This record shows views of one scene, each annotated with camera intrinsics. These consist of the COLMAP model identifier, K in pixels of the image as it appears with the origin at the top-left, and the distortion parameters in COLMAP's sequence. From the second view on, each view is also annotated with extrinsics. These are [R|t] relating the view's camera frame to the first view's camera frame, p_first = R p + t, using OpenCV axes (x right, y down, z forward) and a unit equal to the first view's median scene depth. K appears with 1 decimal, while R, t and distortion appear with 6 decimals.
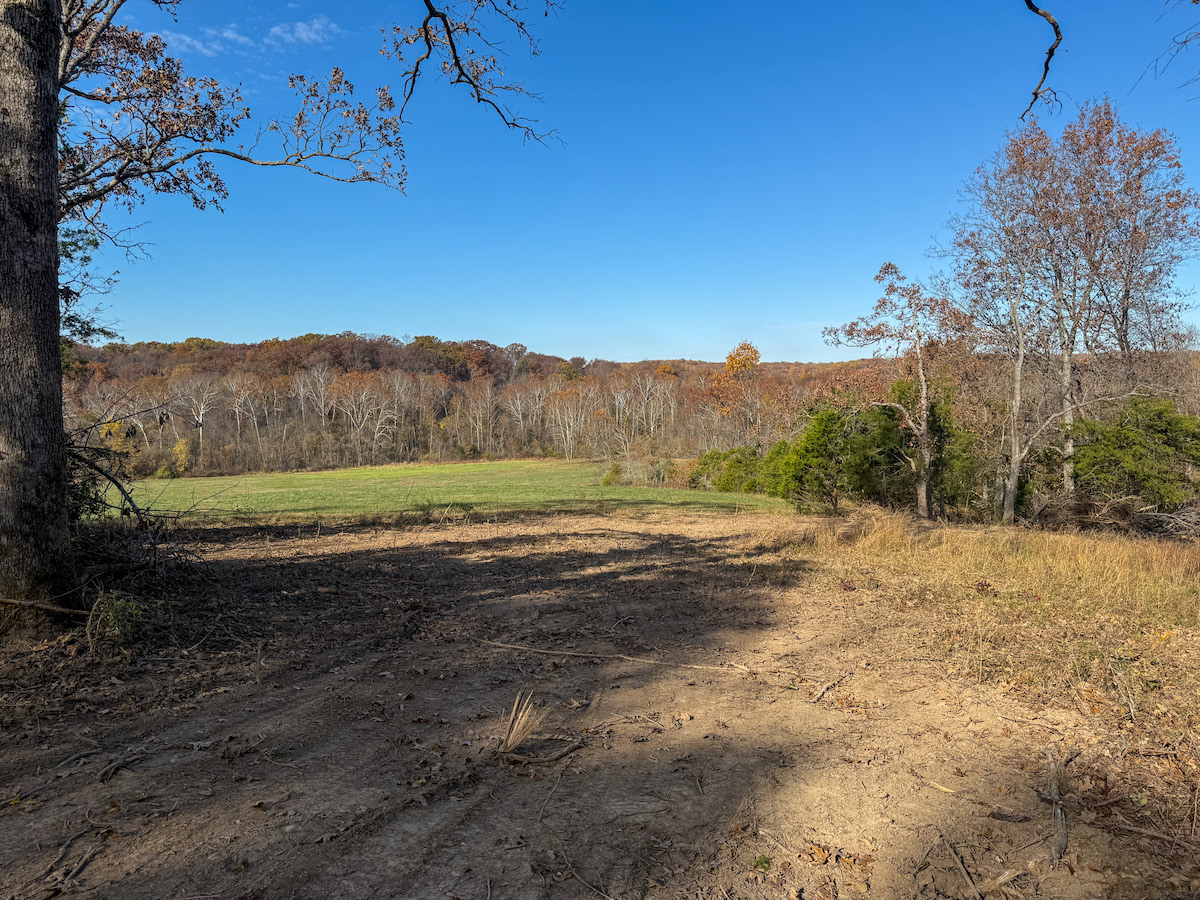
lens RADIAL K [[832.1, 0, 600.0], [0, 832.1, 450.0], [0, 0, 1]] dist [0.097754, -0.000360]
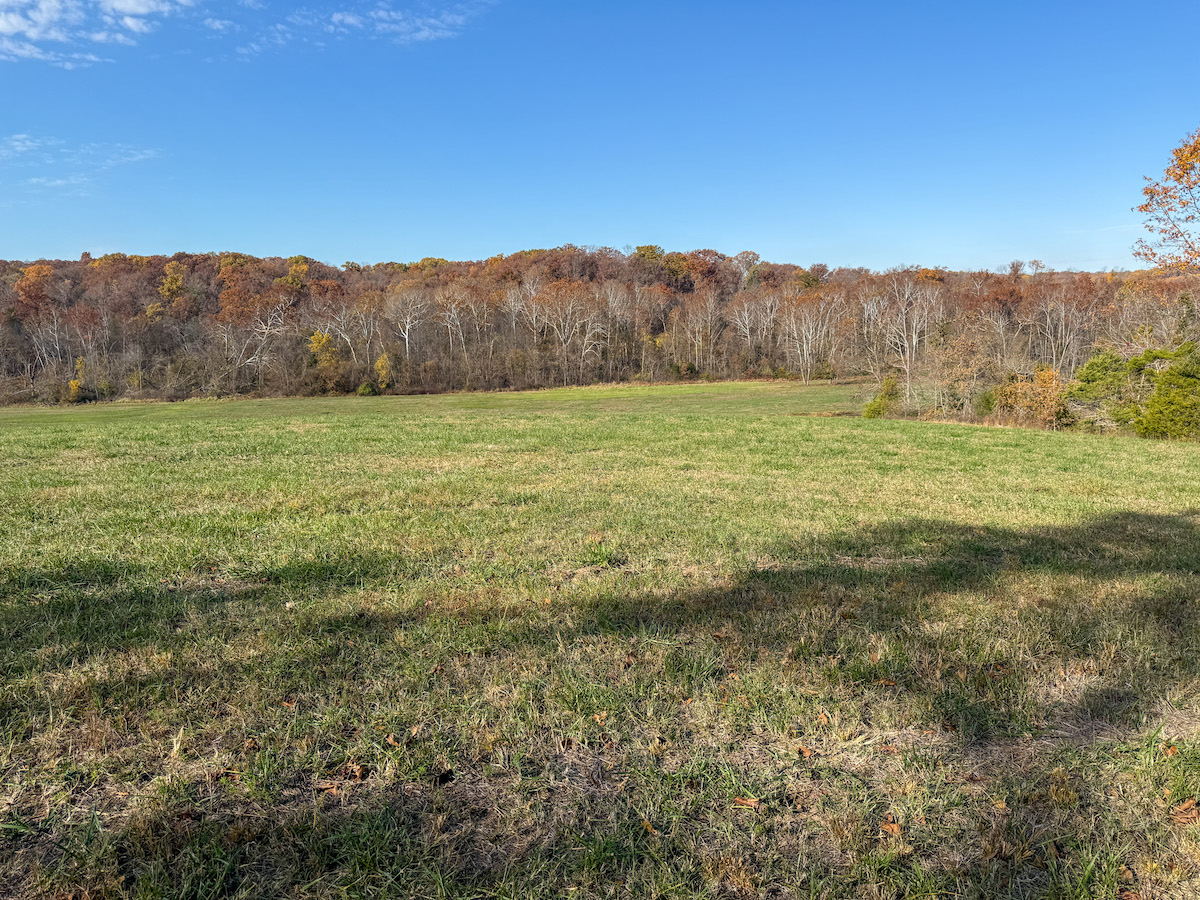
lens RADIAL K [[832.1, 0, 600.0], [0, 832.1, 450.0], [0, 0, 1]] dist [0.097754, -0.000360]
pose [[0.962748, 0.033041, -0.268372, -0.006430], [-0.008515, 0.995718, 0.092046, 0.003974], [0.270264, -0.086332, 0.958908, 0.117907]]
